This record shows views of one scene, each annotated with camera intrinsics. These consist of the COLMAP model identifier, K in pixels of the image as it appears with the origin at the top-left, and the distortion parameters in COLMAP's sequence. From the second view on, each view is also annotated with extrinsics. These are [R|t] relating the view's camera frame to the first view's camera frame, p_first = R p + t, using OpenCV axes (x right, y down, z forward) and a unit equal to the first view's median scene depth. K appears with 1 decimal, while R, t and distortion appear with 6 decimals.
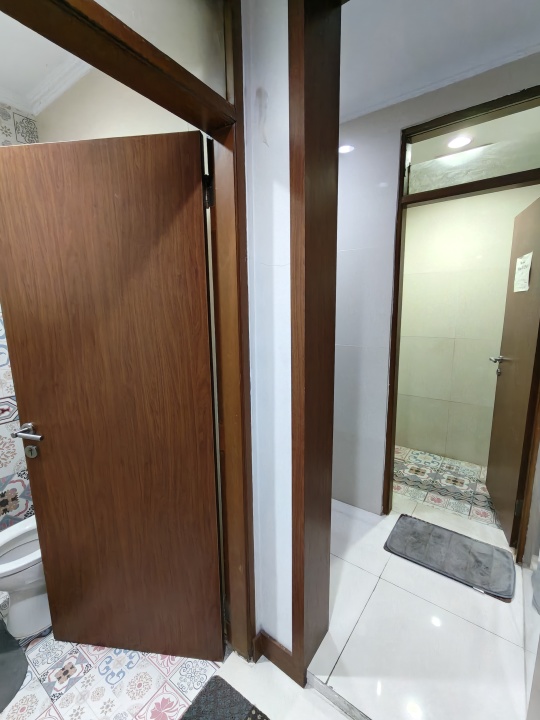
lens RADIAL K [[328.5, 0, 270.0], [0, 328.5, 360.5], [0, 0, 1]] dist [0.000901, 0.000241]
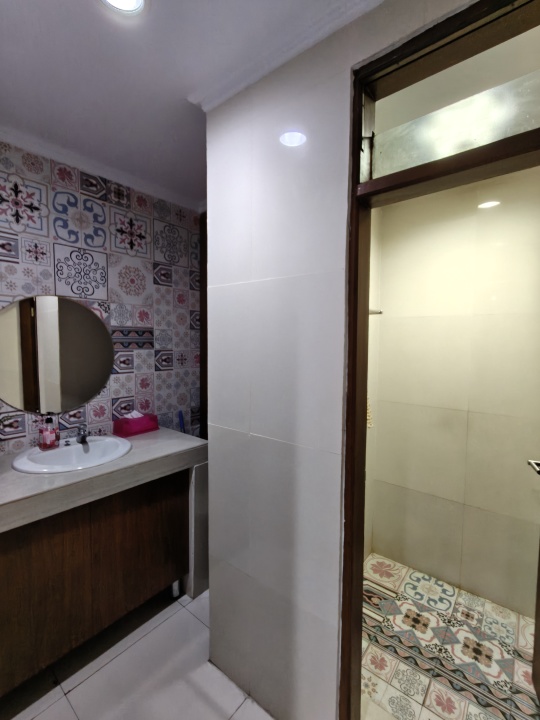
lens RADIAL K [[328.5, 0, 269.6], [0, 328.5, 361.4], [0, 0, 1]] dist [0.000901, 0.000241]
pose [[0.998966, 0.021198, -0.040218, 0.184611], [-0.025388, 0.993966, -0.106709, -0.090267], [0.037713, 0.107620, 0.993477, 0.309399]]
